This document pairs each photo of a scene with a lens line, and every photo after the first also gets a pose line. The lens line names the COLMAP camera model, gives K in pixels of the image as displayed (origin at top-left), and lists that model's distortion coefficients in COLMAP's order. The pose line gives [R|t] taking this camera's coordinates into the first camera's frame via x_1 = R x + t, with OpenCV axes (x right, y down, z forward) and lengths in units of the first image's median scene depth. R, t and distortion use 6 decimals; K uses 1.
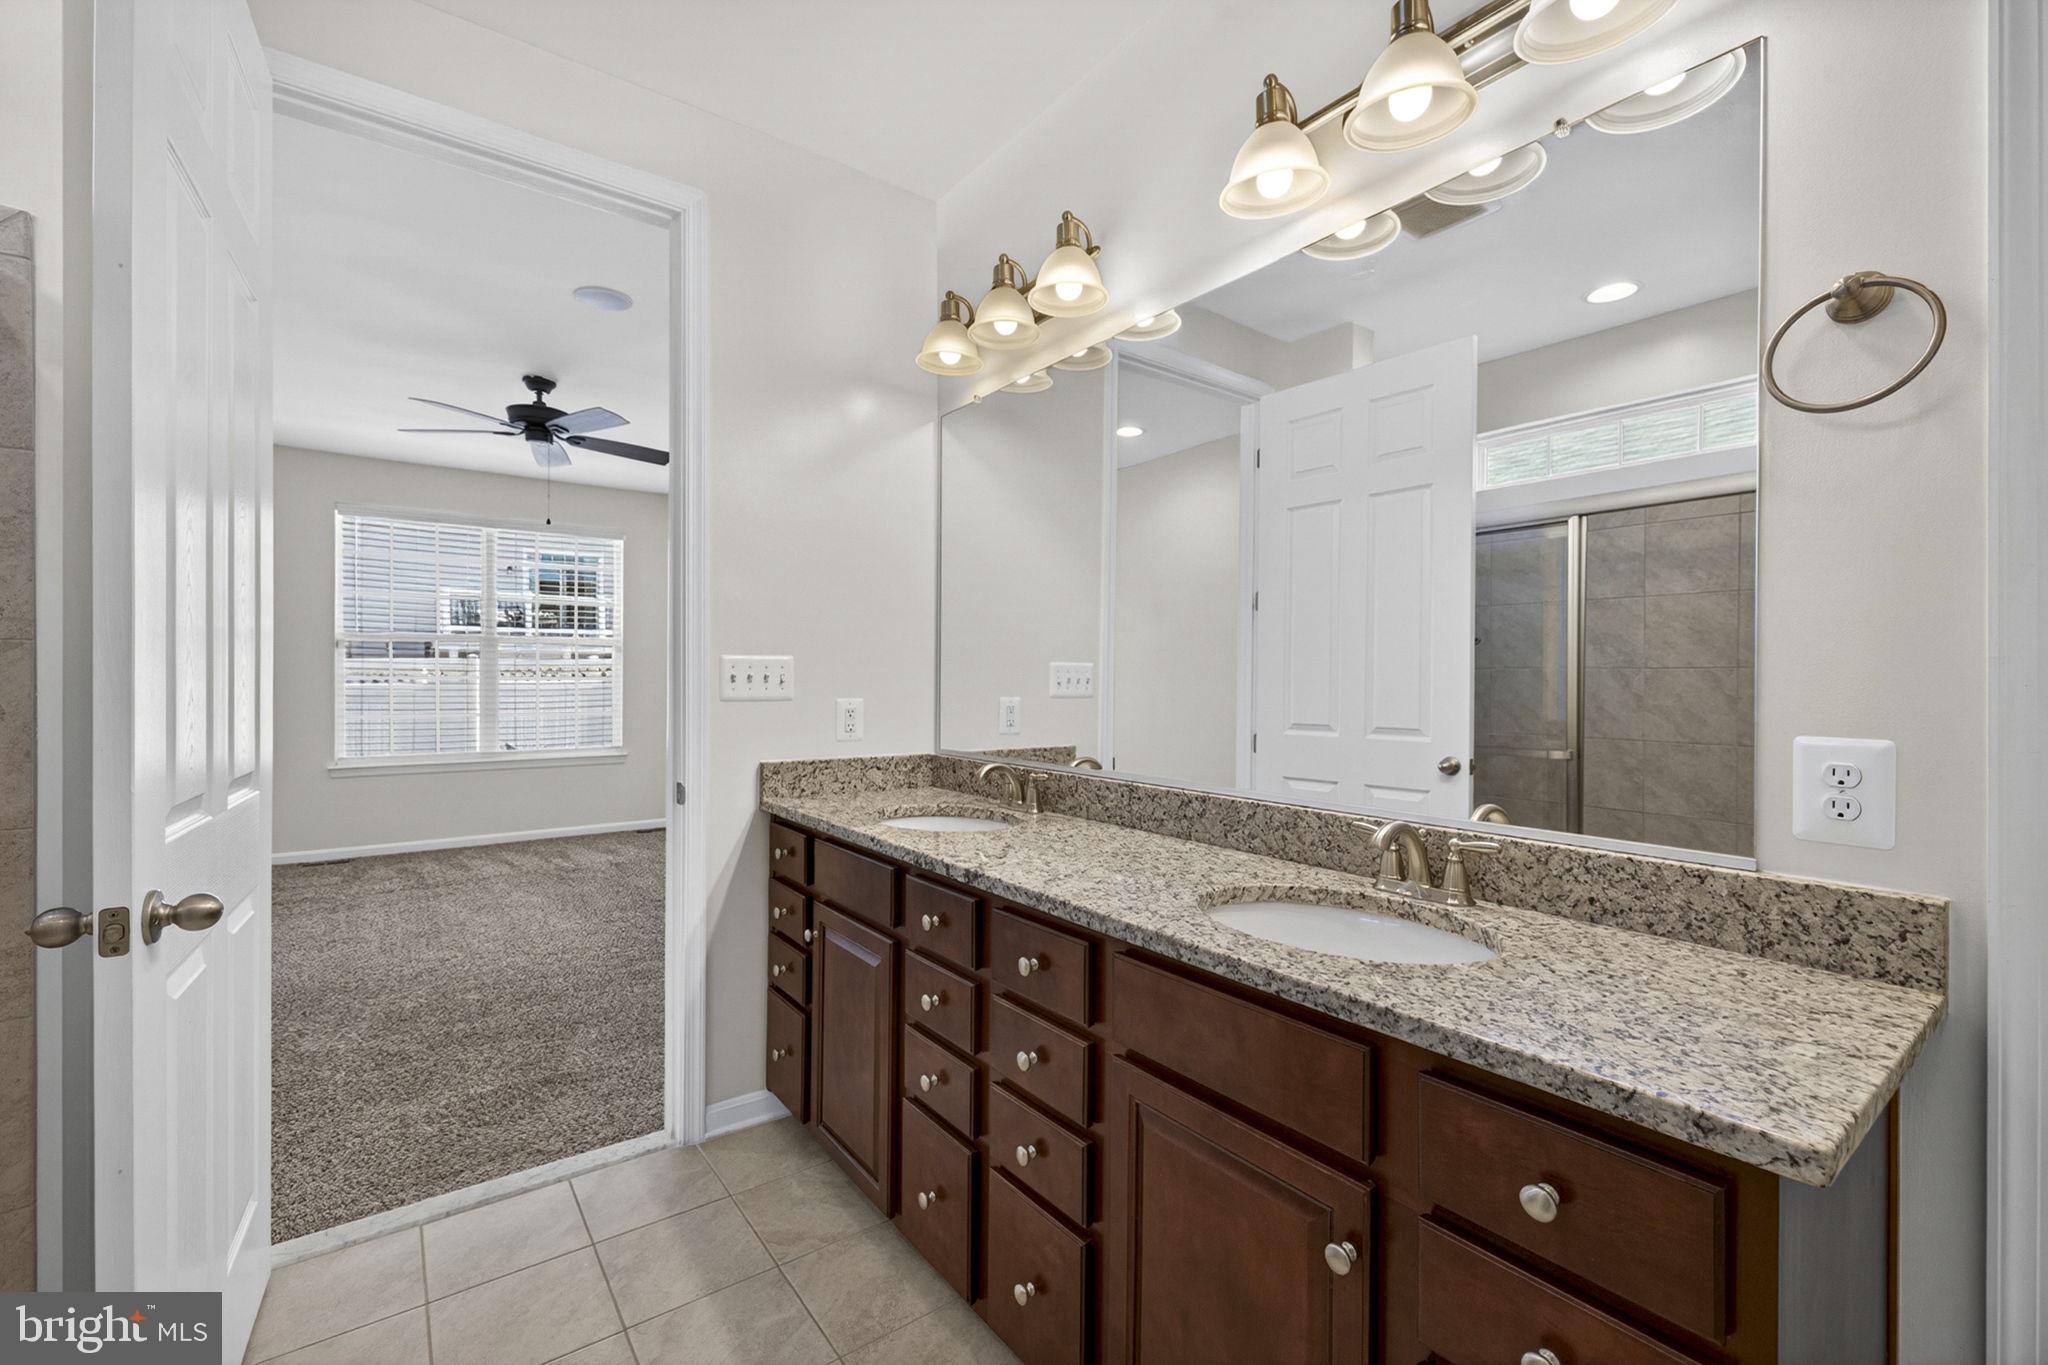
lens RADIAL K [[840.7, 0, 1016.7], [0, 840.7, 687.0], [0, 0, 1]] dist [0.010163, -0.001040]
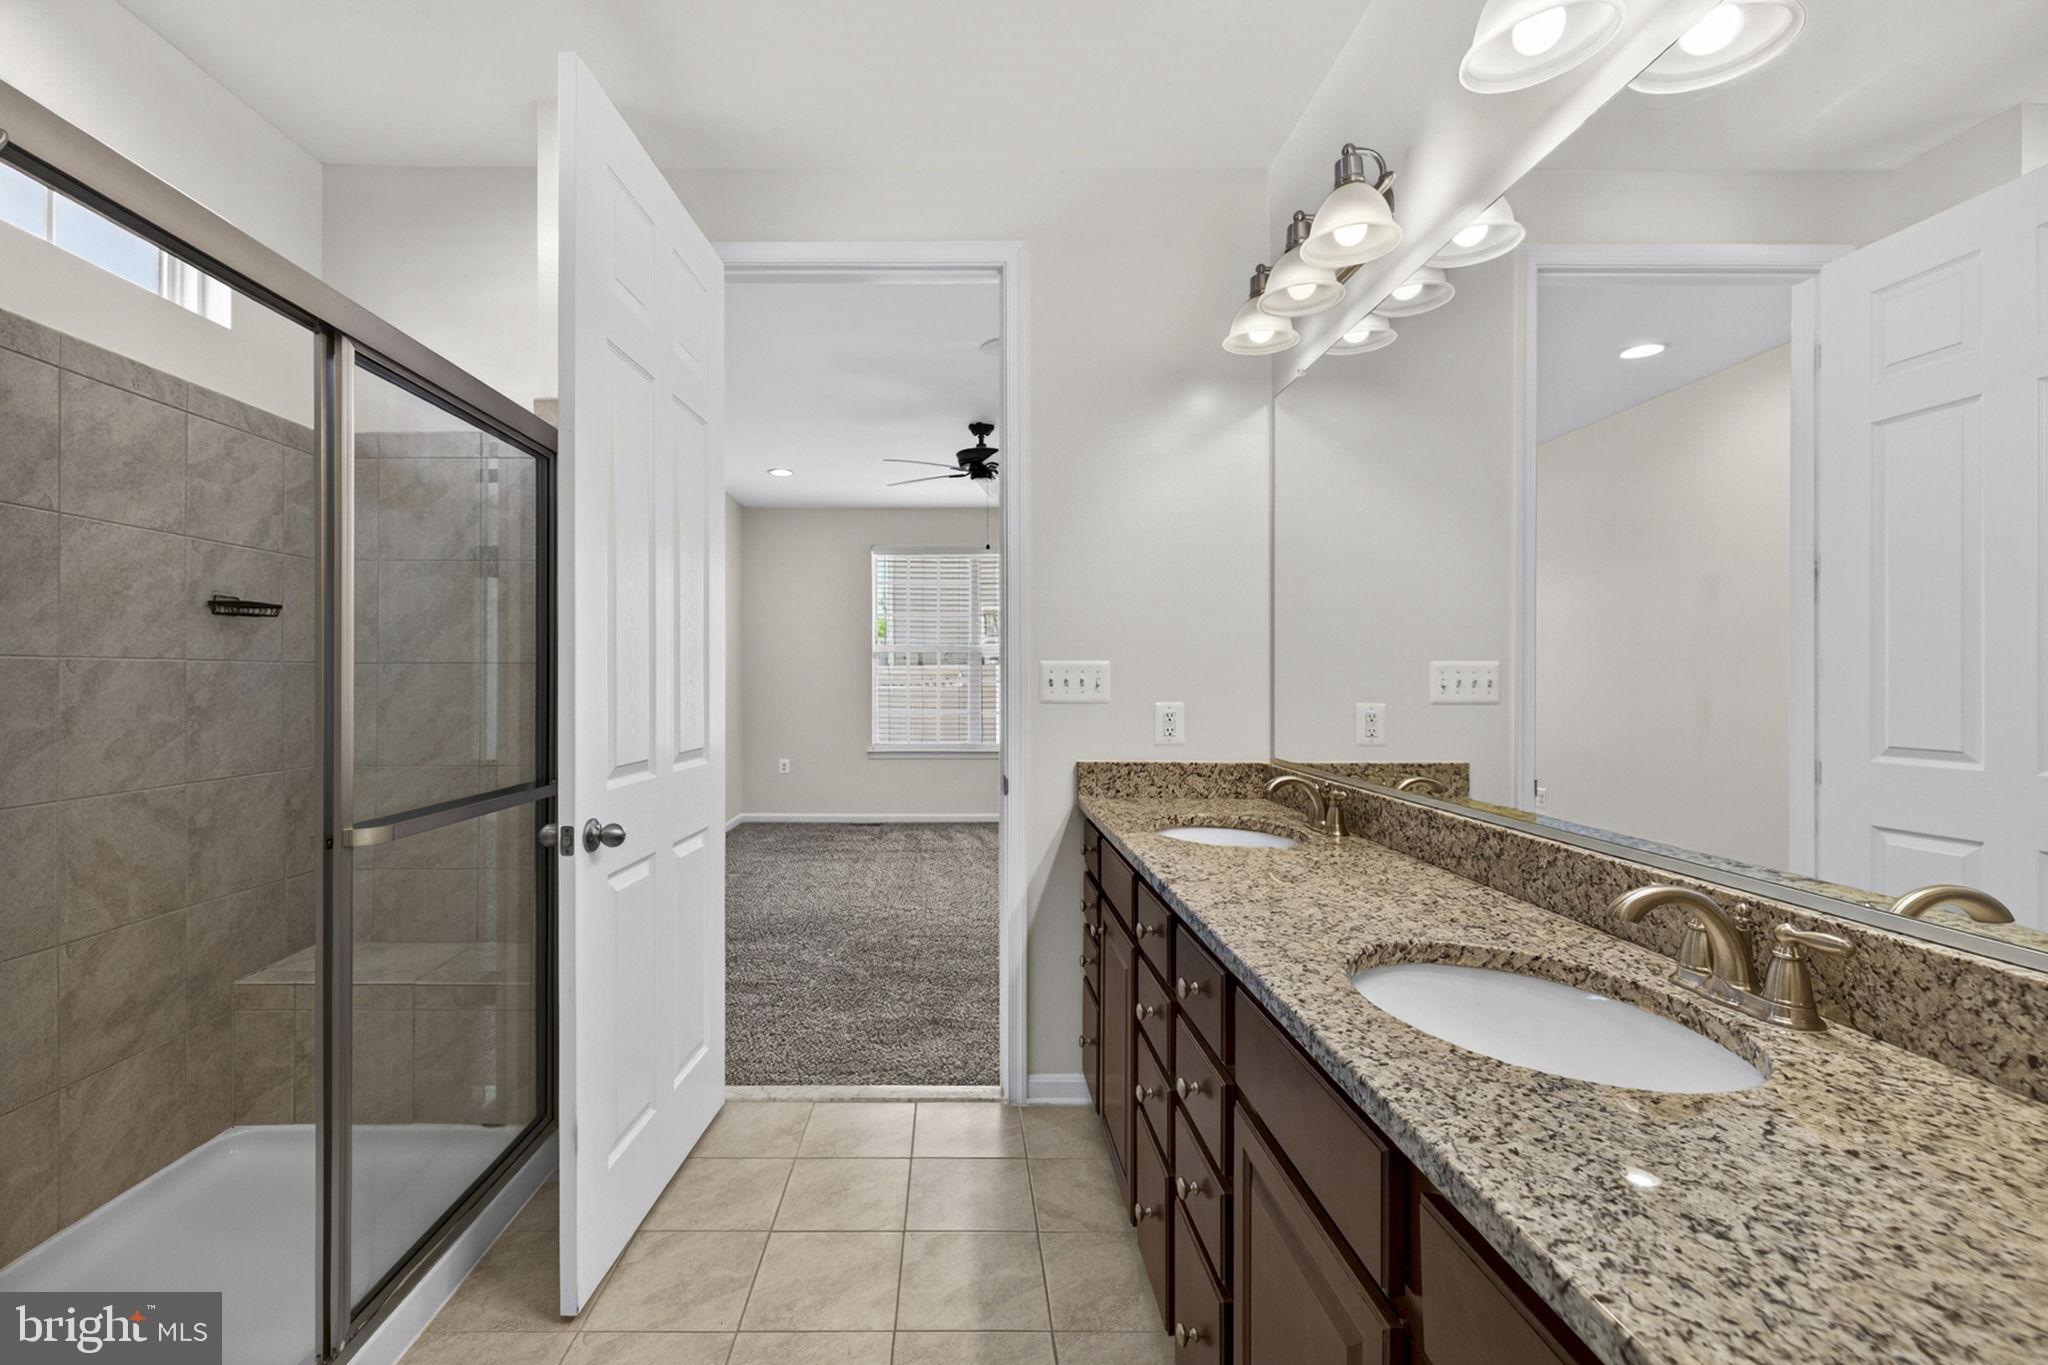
lens RADIAL K [[880.1, 0, 1001.5], [0, 880.1, 684.9], [0, 0, 1]] dist [0.011426, -0.001019]
pose [[0.814783, -0.000744, -0.579765, 0.297992], [-0.001906, 0.999990, -0.003961, -0.002709], [0.579762, 0.004333, 0.814774, 0.052823]]
